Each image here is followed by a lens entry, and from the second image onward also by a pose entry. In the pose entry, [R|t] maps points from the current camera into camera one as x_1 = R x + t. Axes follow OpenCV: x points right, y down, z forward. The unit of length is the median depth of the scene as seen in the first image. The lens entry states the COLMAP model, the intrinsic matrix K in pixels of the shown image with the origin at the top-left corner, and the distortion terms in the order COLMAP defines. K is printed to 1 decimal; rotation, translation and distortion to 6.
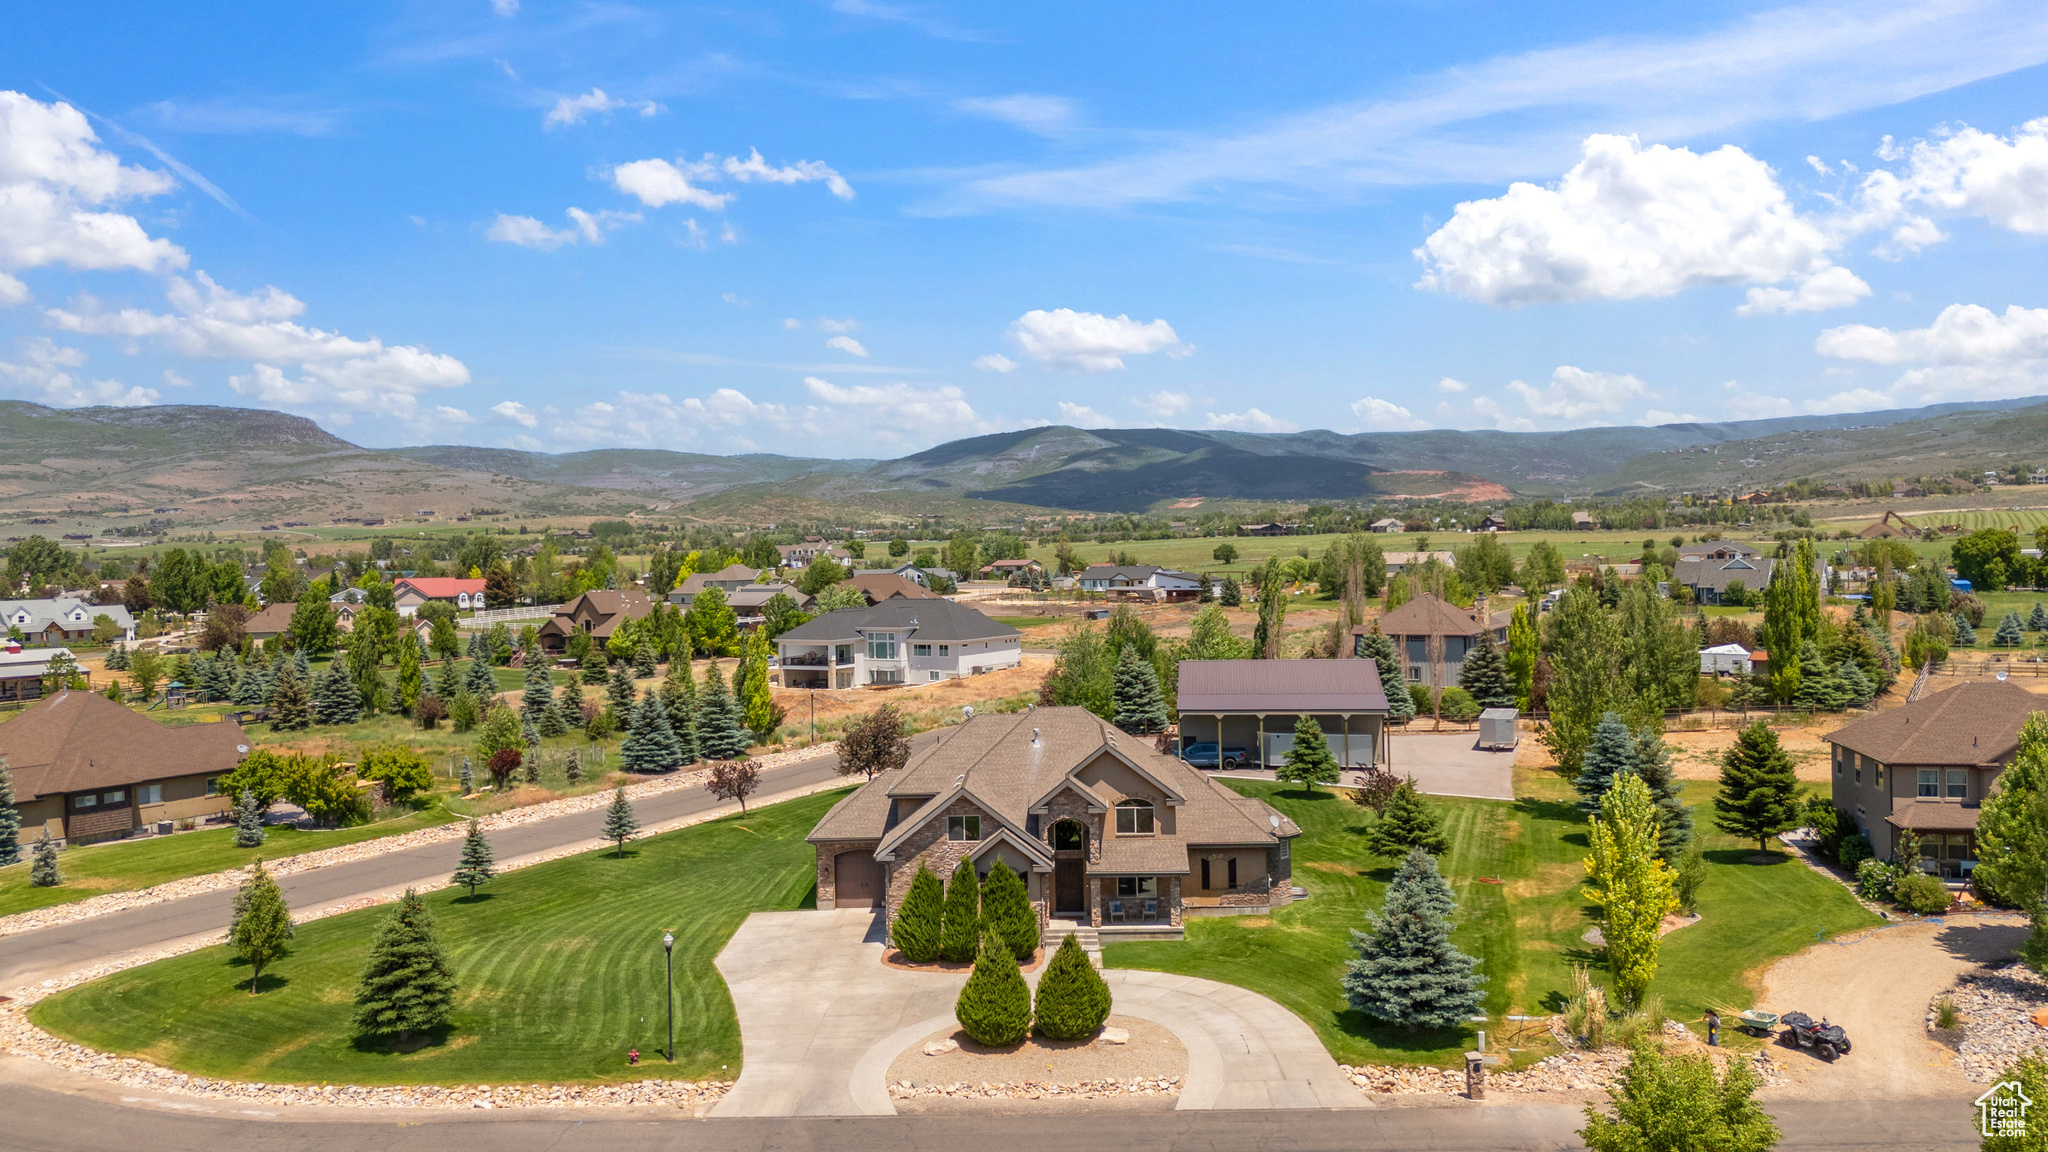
lens RADIAL K [[1510.1, 0, 1024.0], [0, 1510.1, 576.0], [0, 0, 1]] dist [0.085510, -0.101445]
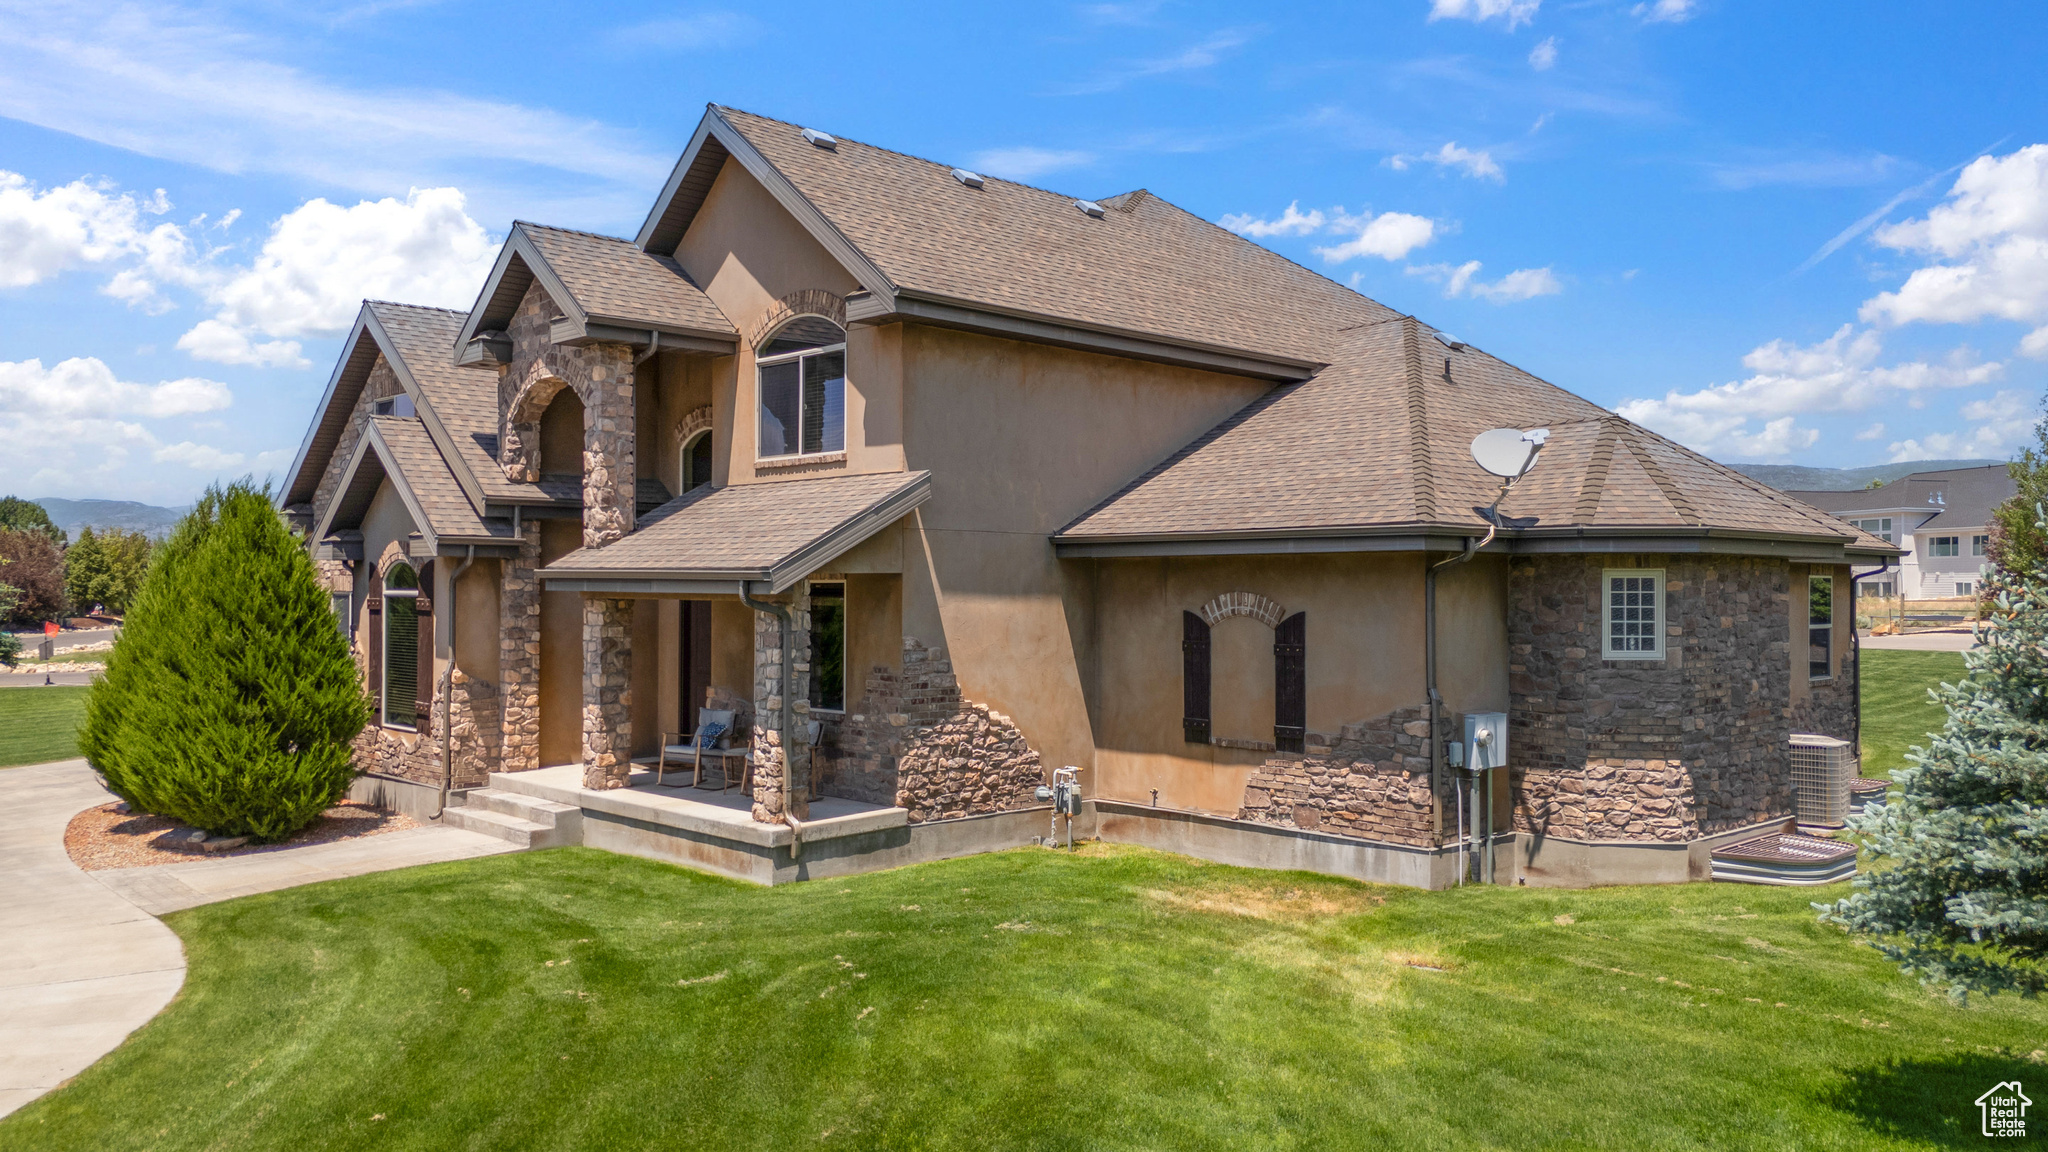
lens RADIAL K [[1510.1, 0, 1024.0], [0, 1510.1, 576.0], [0, 0, 1]] dist [0.085510, -0.101445]
pose [[0.700894, 0.016321, -0.713078, 0.175897], [-0.027988, 0.999598, -0.004632, 0.119863], [0.712716, 0.023204, 0.701069, 0.535586]]
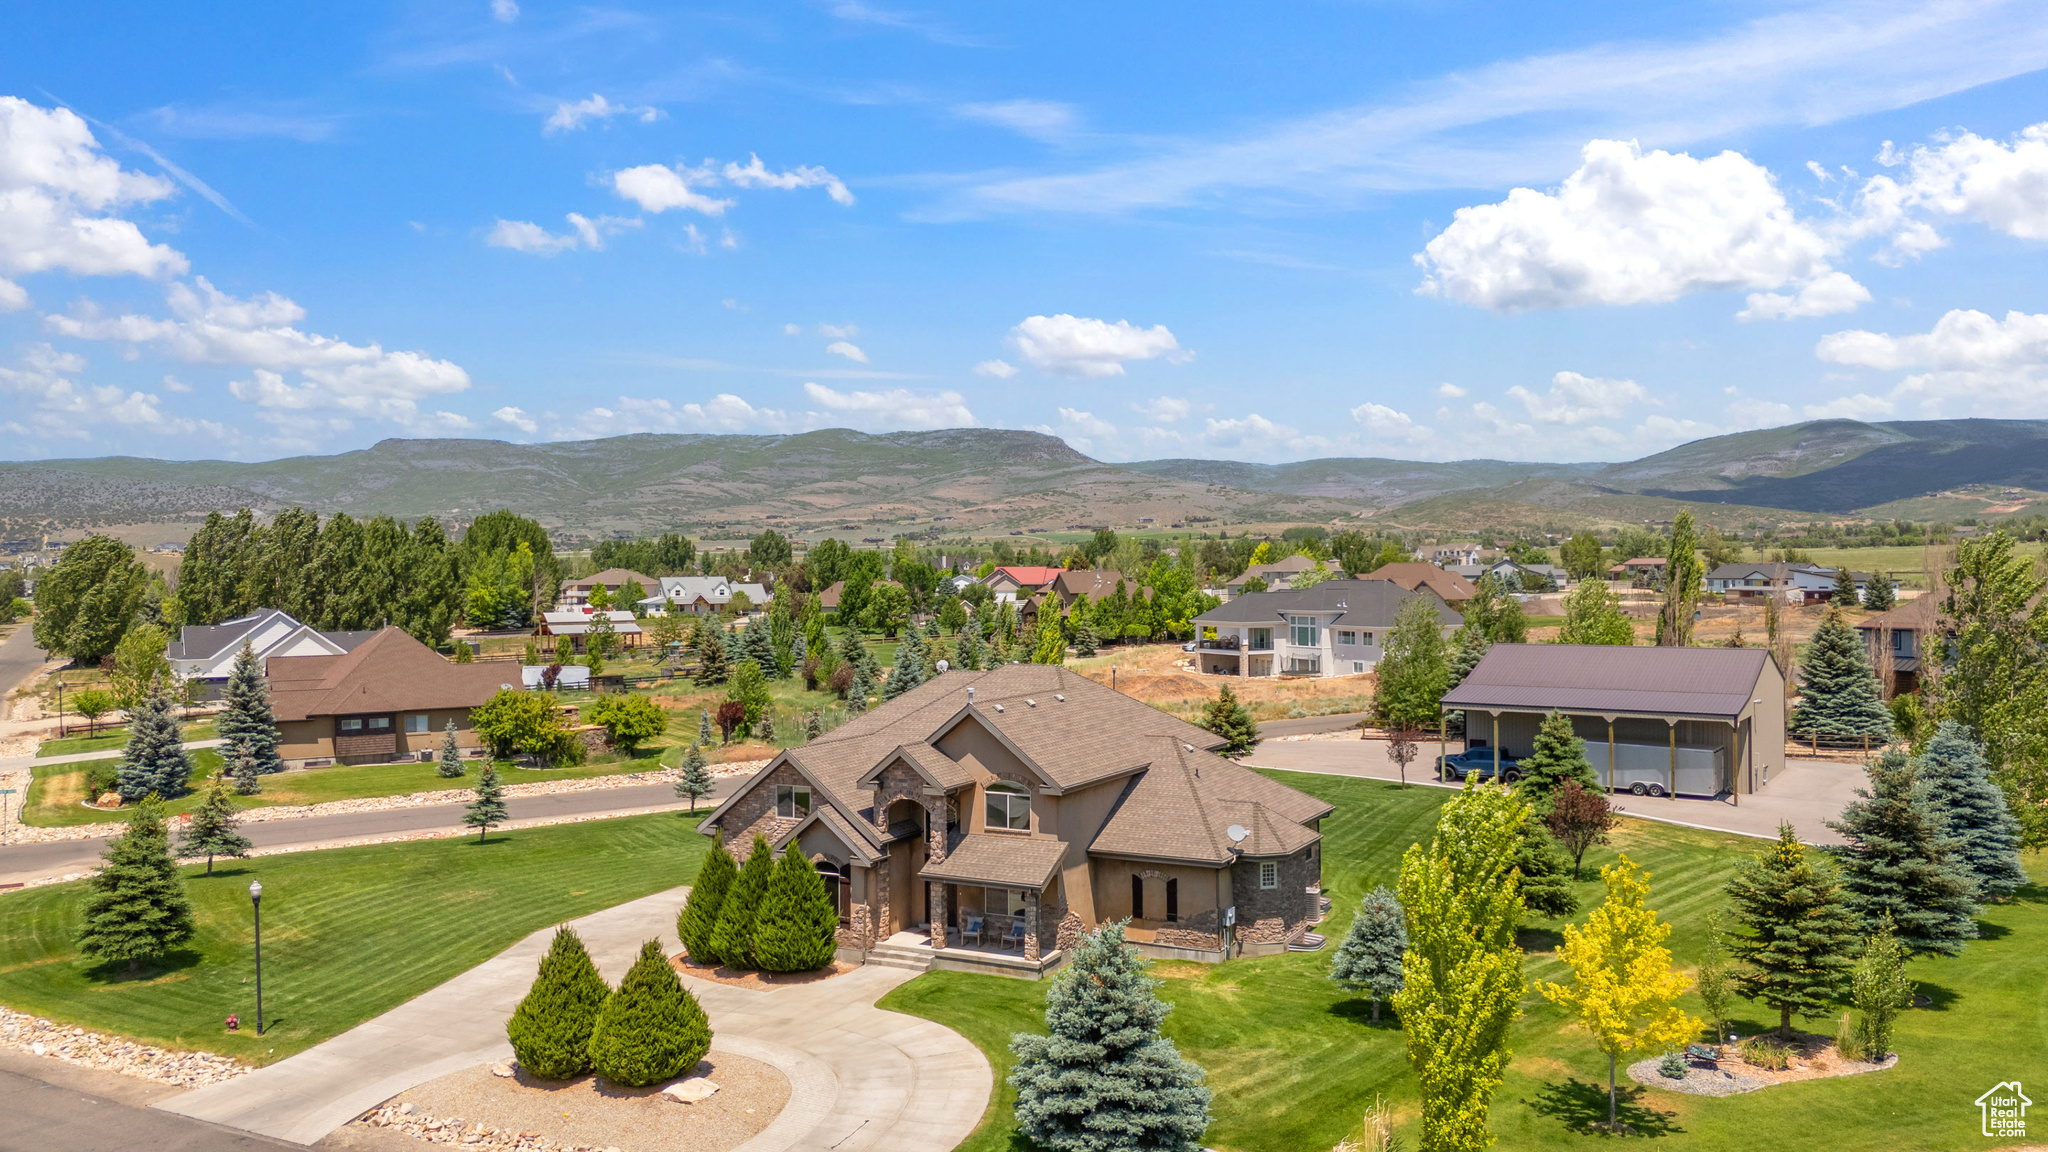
lens RADIAL K [[1510.1, 0, 1024.0], [0, 1510.1, 576.0], [0, 0, 1]] dist [0.085510, -0.101445]
pose [[0.893870, 0.015933, -0.448042, 0.257538], [-0.018558, 0.999827, -0.001469, 0.030205], [0.447941, 0.009628, 0.894011, 0.216124]]
